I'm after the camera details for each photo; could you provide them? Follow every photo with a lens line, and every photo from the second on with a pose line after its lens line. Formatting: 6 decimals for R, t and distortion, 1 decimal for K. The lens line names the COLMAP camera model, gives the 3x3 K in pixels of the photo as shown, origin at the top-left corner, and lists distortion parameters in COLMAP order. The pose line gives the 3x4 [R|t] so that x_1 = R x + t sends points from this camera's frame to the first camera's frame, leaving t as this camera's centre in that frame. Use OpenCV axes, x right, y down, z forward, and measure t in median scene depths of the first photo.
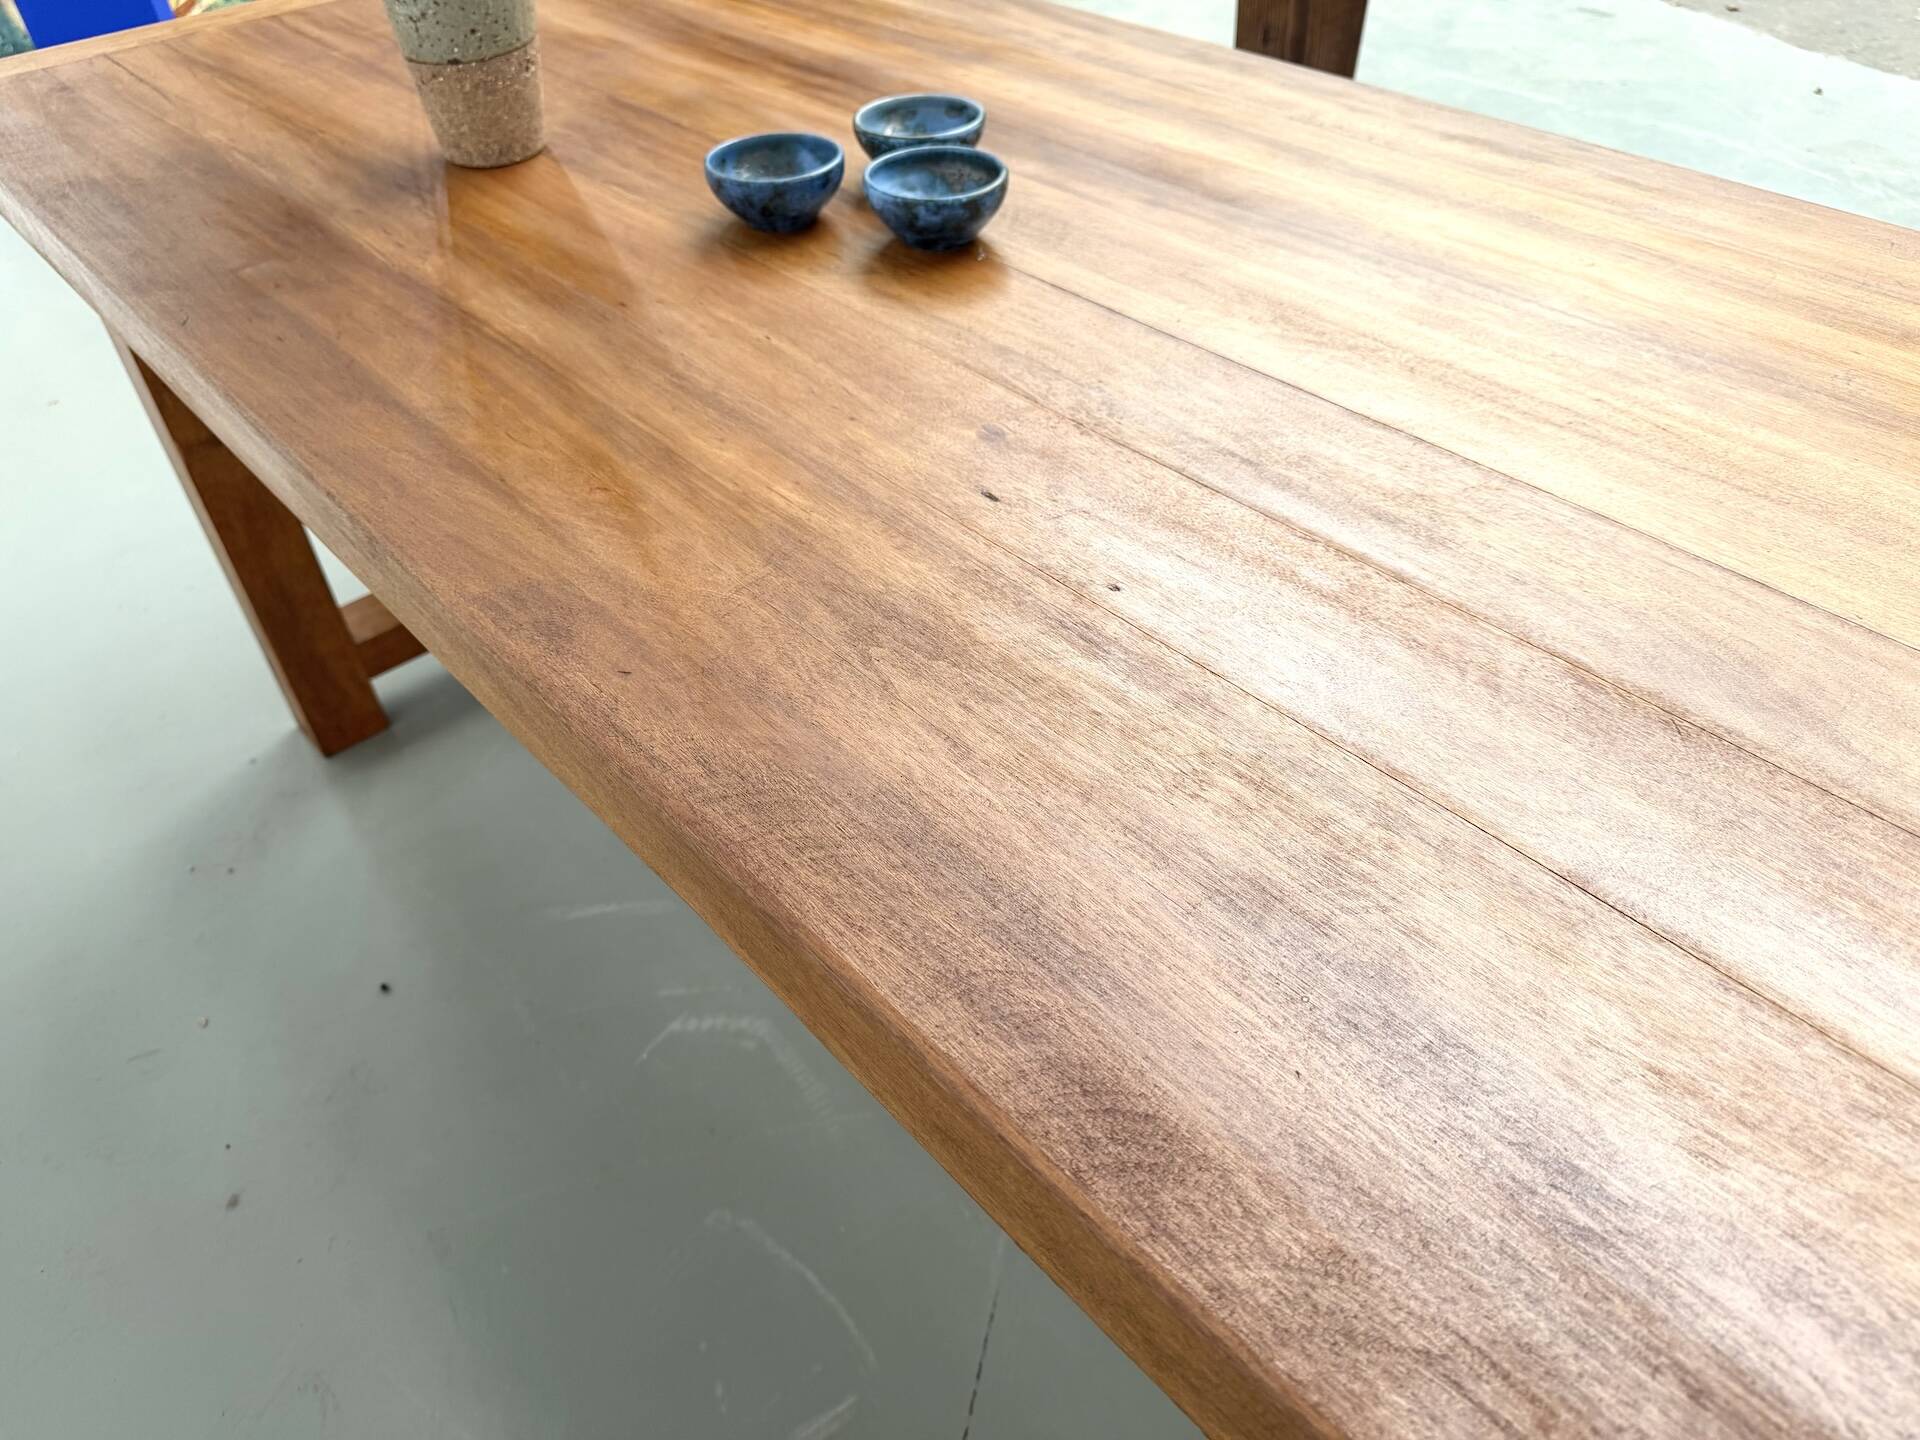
lens RADIAL K [[1342.9, 0, 963.3], [0, 1342.9, 731.3], [0, 0, 1]] dist [0.180990, -0.388742]
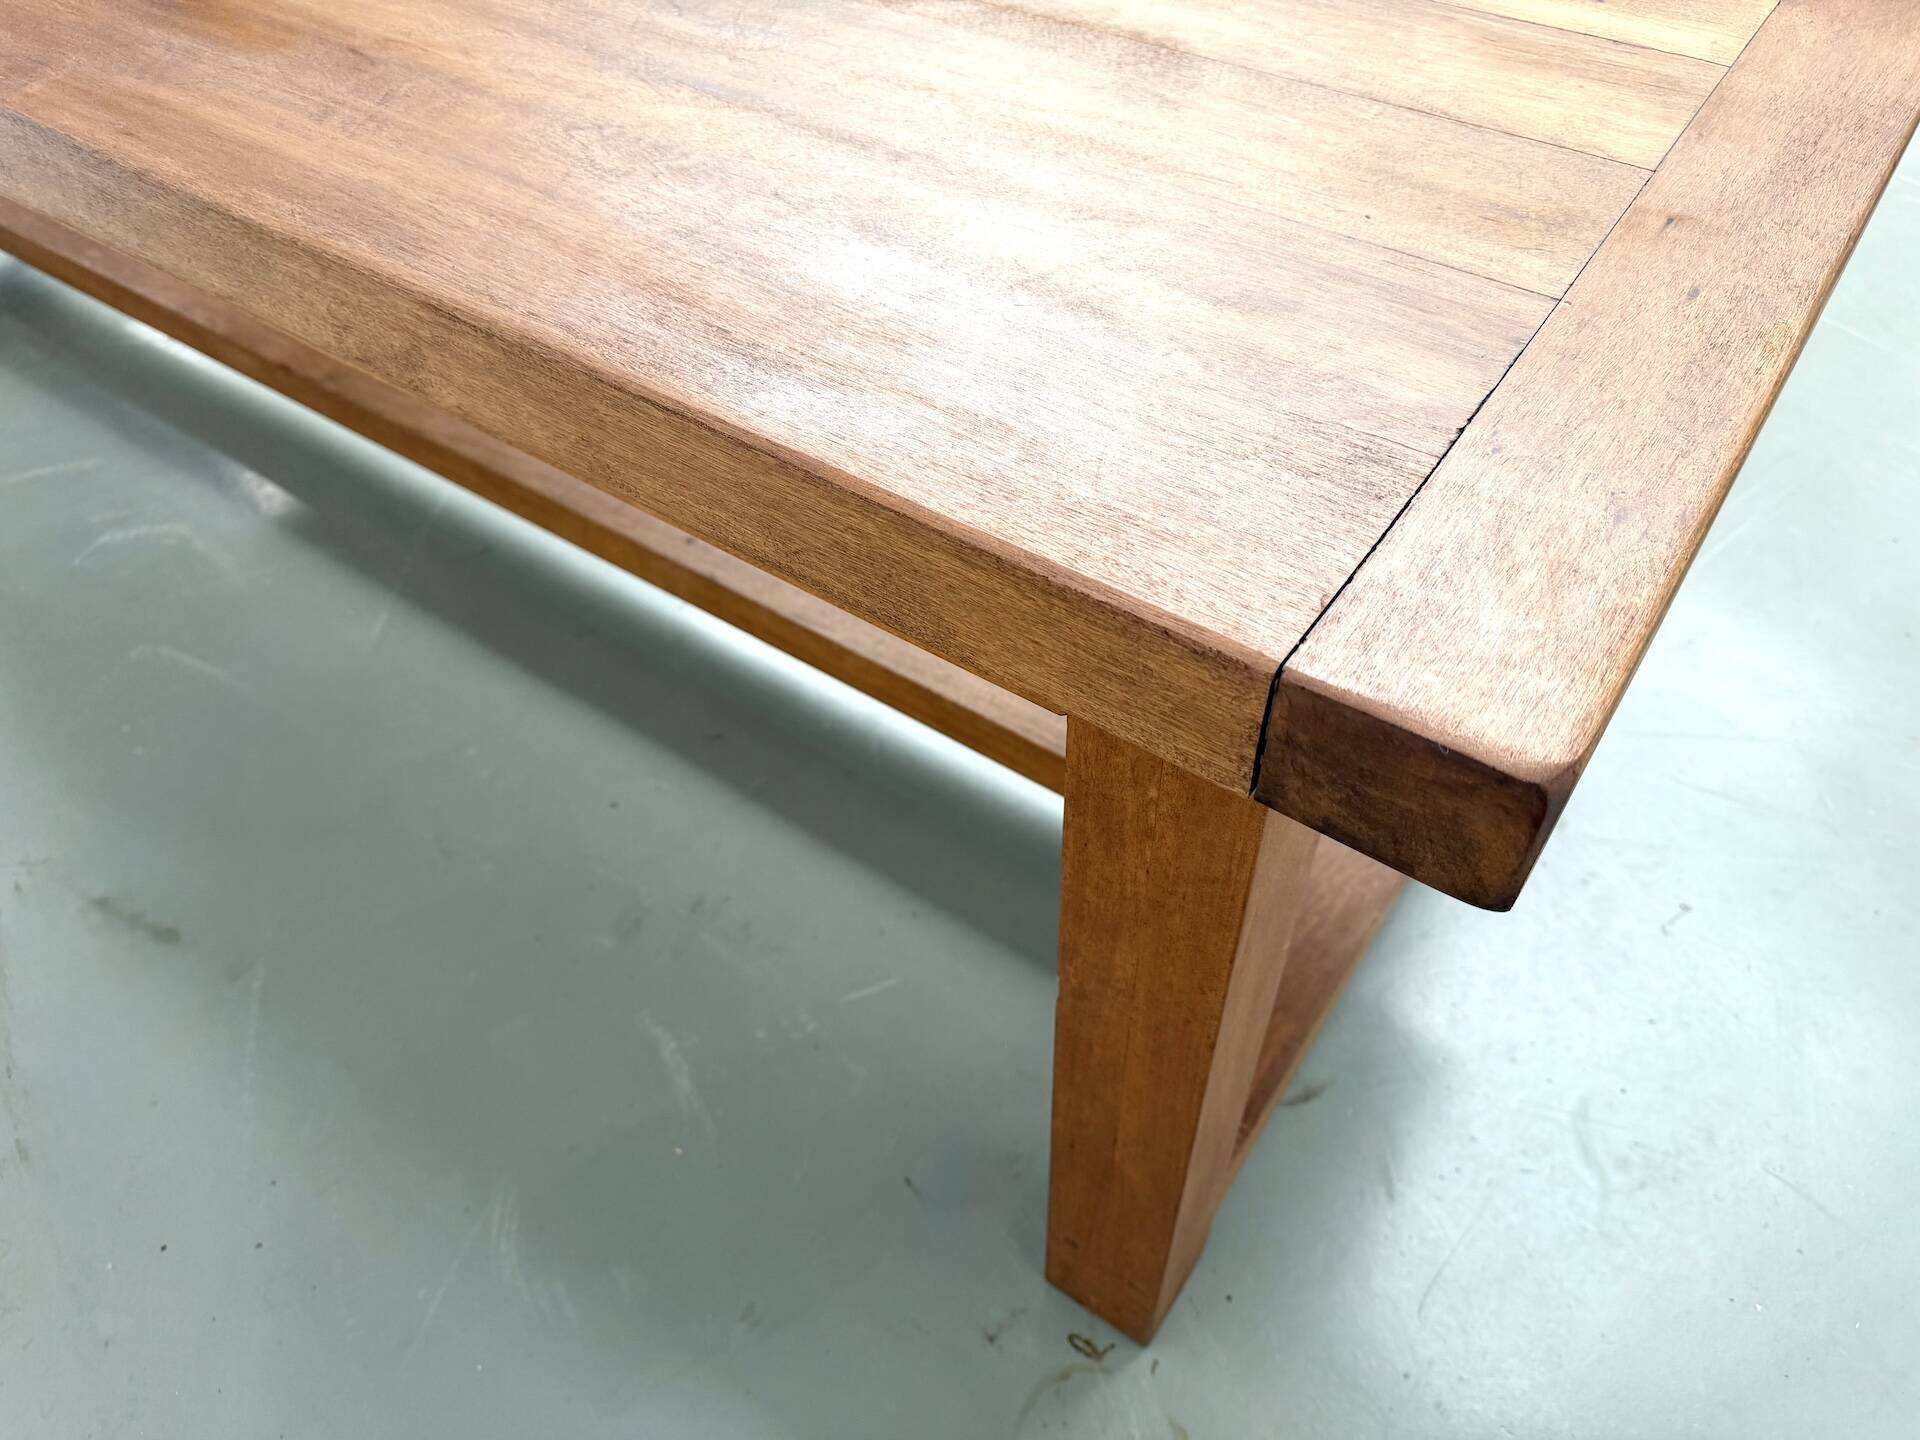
lens RADIAL K [[1355.3, 0, 968.9], [0, 1355.3, 722.5], [0, 0, 1]] dist [0.089417, -0.138515]
pose [[0.973276, -0.177243, 0.146007, 0.567466], [0.162292, 0.980735, 0.108717, 0.670070], [-0.162463, -0.082116, 0.983292, -0.525457]]
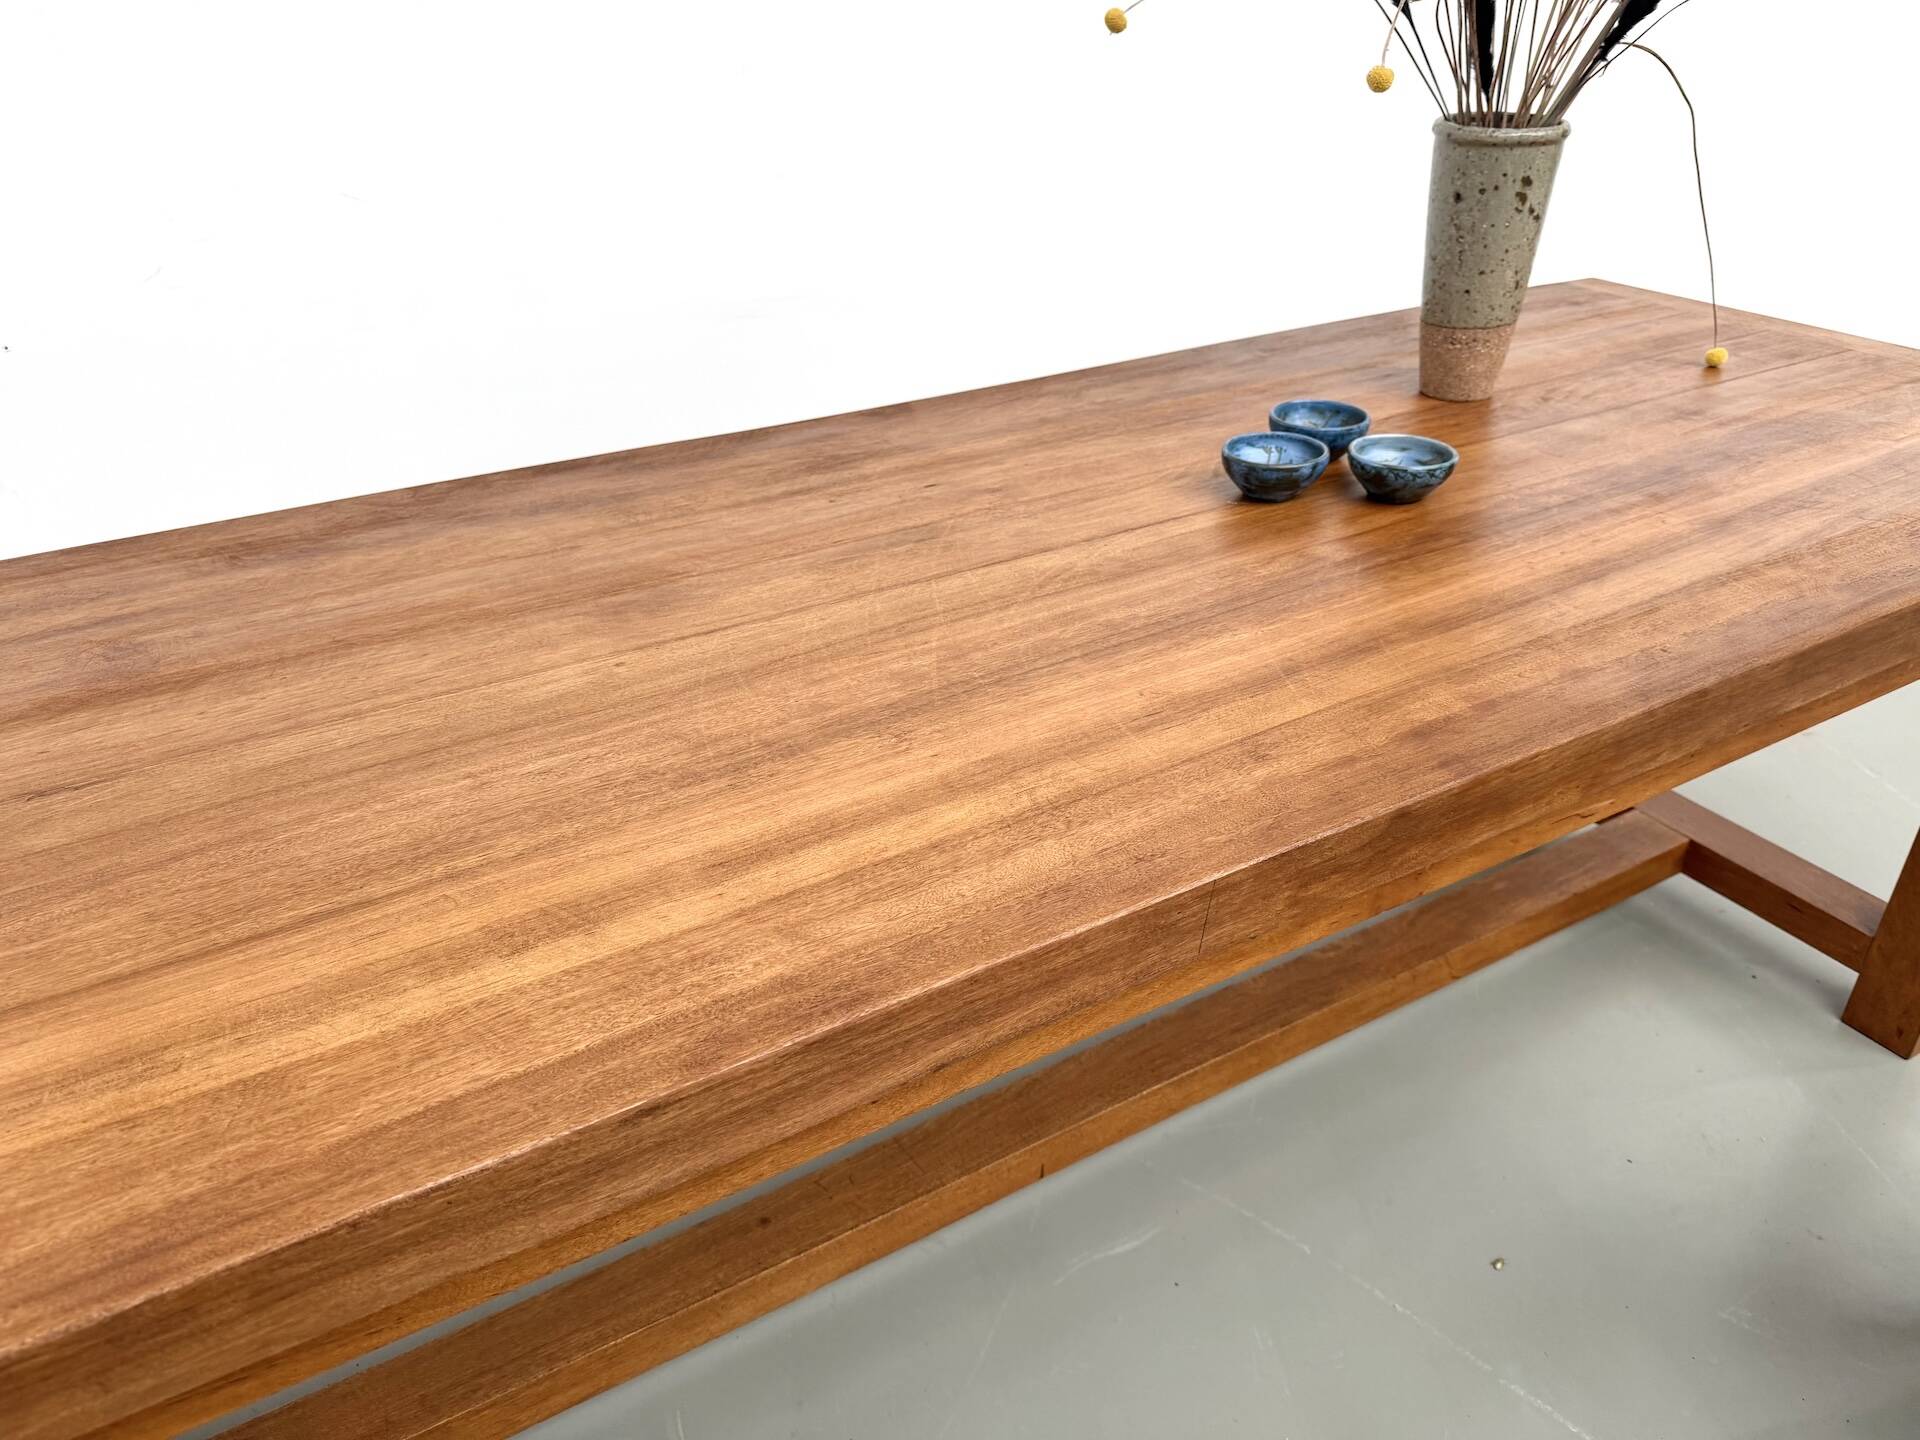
lens RADIAL K [[1355.3, 0, 968.9], [0, 1355.3, 722.5], [0, 0, 1]] dist [0.089417, -0.138515]
pose [[-0.197262, 0.514182, -0.834688, 1.654696], [-0.660316, 0.559631, 0.500795, -0.916643], [0.724617, 0.649946, 0.229128, 0.775733]]
